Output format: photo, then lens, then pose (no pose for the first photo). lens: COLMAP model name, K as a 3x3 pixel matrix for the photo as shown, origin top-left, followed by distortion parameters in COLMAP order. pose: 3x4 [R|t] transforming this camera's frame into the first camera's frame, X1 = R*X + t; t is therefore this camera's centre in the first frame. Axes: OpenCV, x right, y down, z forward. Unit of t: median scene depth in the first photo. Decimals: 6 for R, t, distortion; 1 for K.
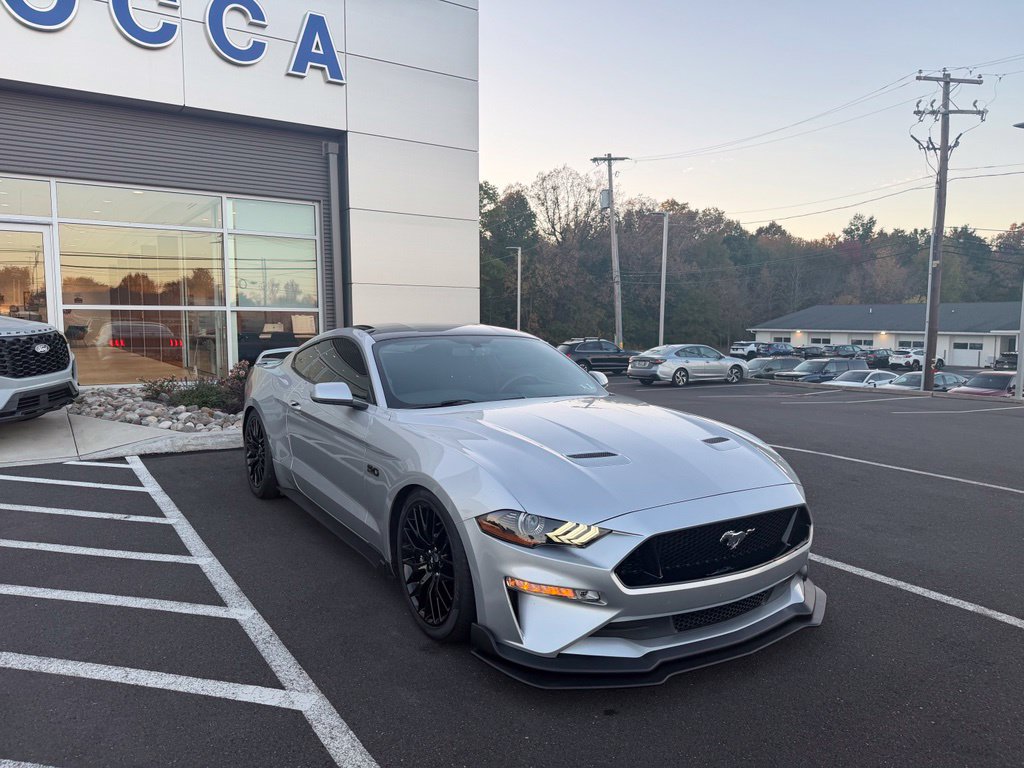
lens RADIAL K [[726.7, 0, 495.1], [0, 726.7, 379.8], [0, 0, 1]] dist [0.068779, -0.089461]
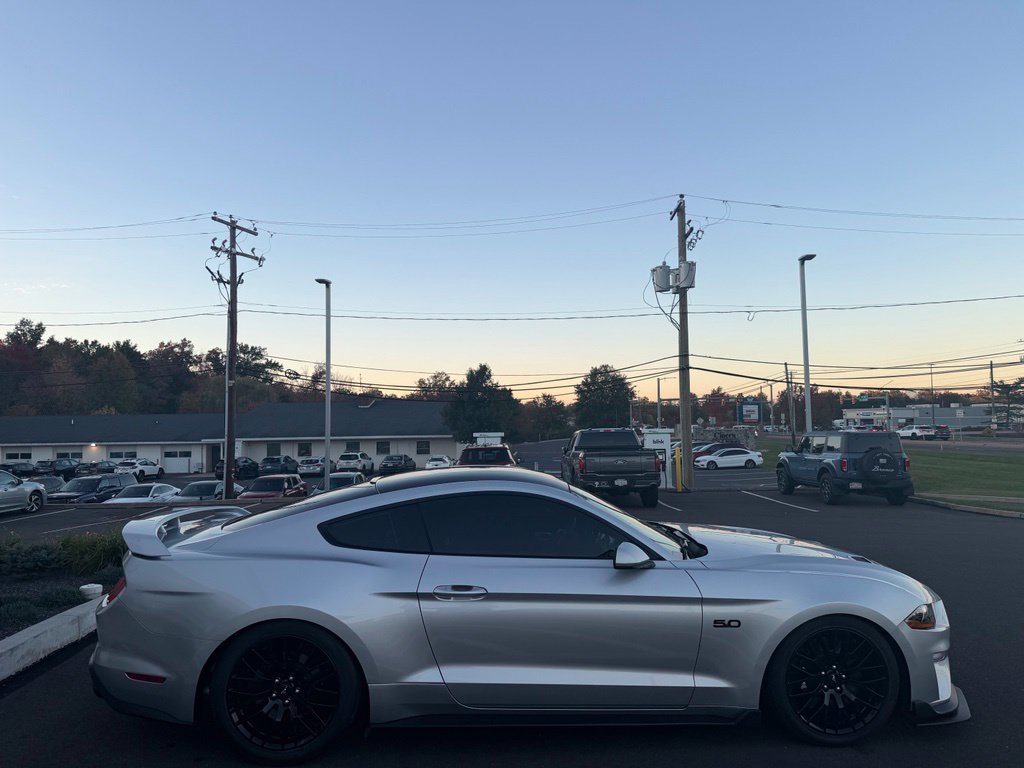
lens RADIAL K [[726.7, 0, 507.3], [0, 726.7, 381.8], [0, 0, 1]] dist [0.068779, -0.089461]
pose [[0.467343, 0.039920, 0.883175, -0.217464], [0.086969, 0.992059, -0.090862, -0.025245], [-0.879788, 0.119272, 0.460160, 0.135174]]
